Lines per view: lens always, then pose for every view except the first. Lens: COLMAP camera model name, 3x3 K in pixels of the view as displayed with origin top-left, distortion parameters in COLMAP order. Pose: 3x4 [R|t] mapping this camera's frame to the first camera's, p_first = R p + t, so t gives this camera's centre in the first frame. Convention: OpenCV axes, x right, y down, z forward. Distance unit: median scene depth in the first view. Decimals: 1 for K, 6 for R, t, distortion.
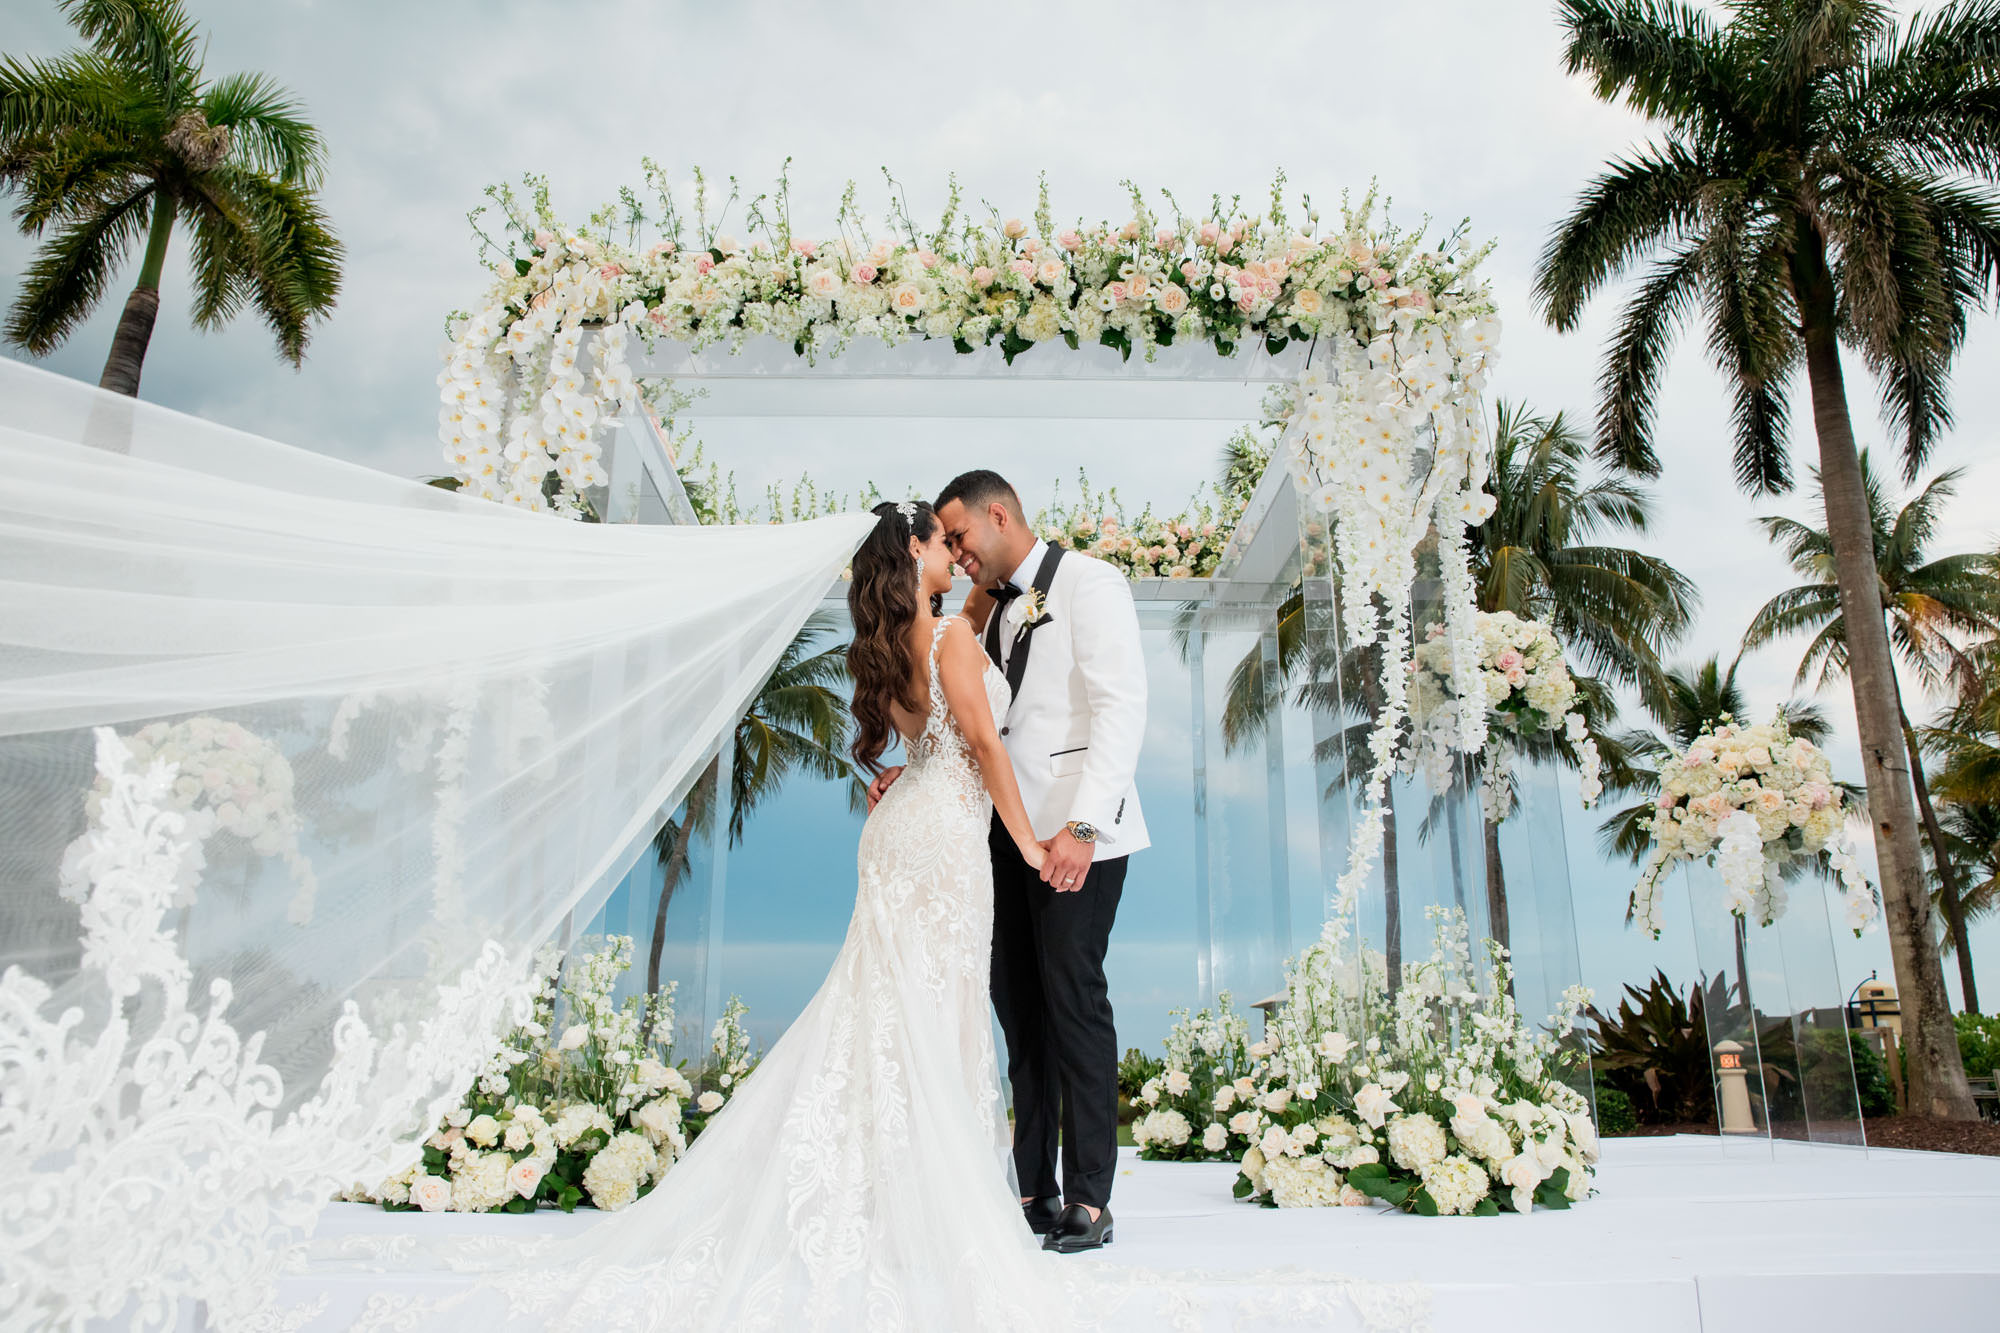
lens RADIAL K [[1468.1, 0, 999.0], [0, 1468.1, 588.6], [0, 0, 1]] dist [-0.076500, 0.001180]
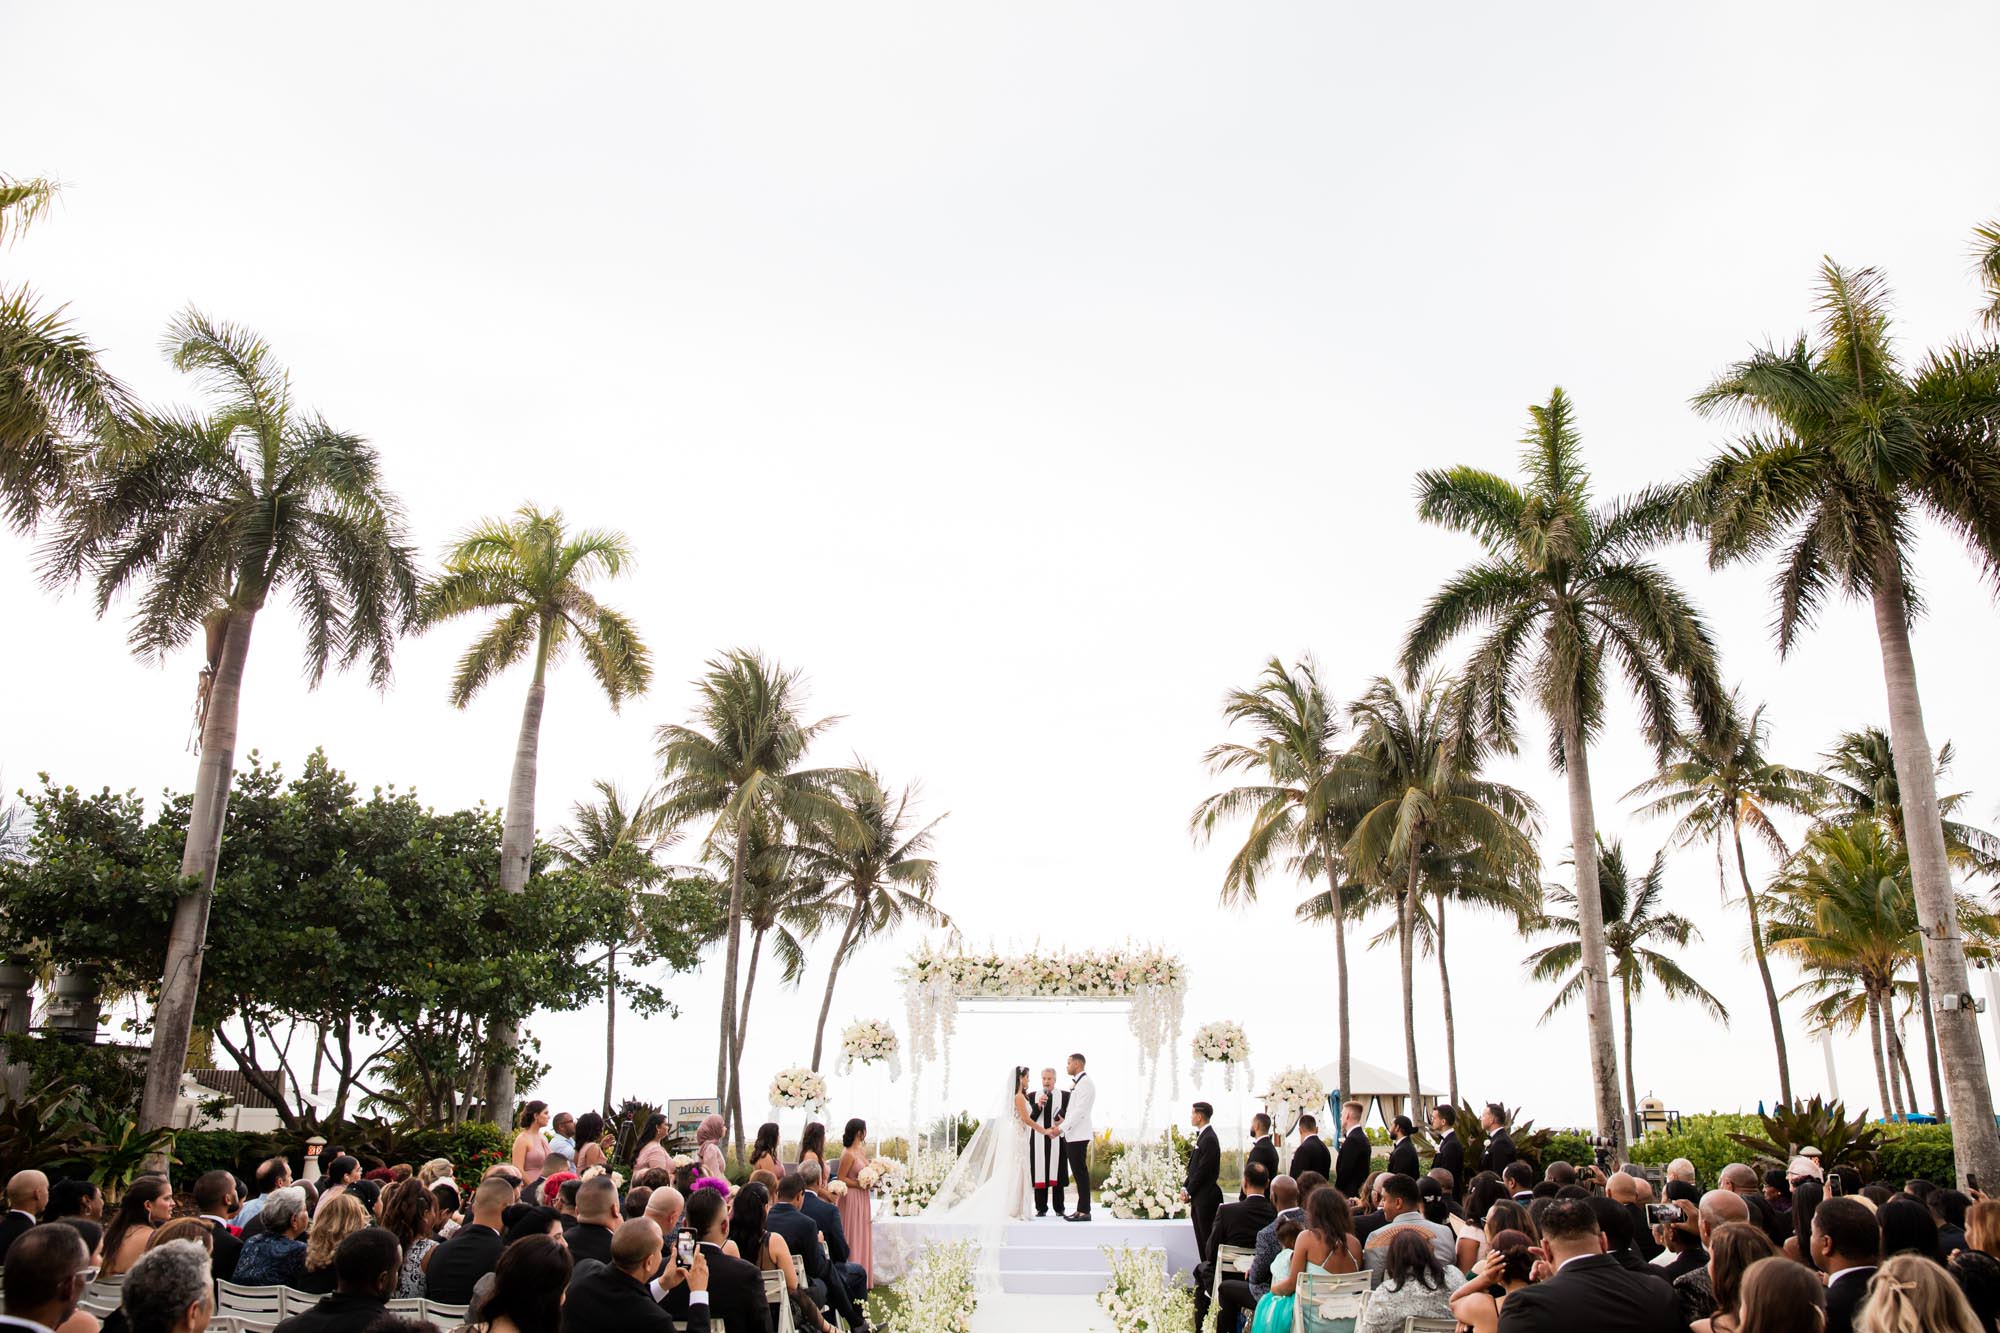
lens RADIAL K [[1551.6, 0, 1000.0], [0, 1551.6, 666.5], [0, 0, 1]] dist [-0.069646, 0.001044]
pose [[0.999137, -0.004766, -0.041251, 0.042894], [0.006318, 0.999273, 0.037586, -1.322946], [0.041042, -0.037814, 0.998442, -3.368040]]
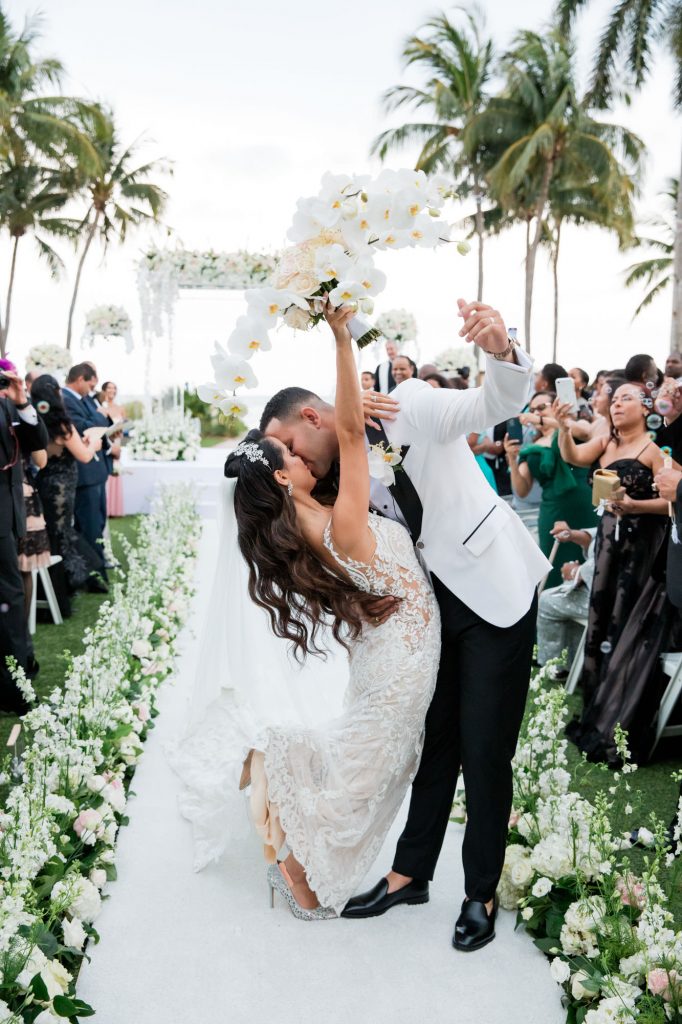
lens RADIAL K [[1115.8, 0, 341.0], [0, 1115.8, 512.0], [0, 0, 1]] dist [0.043680, 0.006177]
pose [[0.997208, 0.001184, 0.074665, -0.006440], [-0.032324, 0.908191, 0.417305, -1.114282], [-0.067316, -0.418553, 0.905694, -2.798311]]
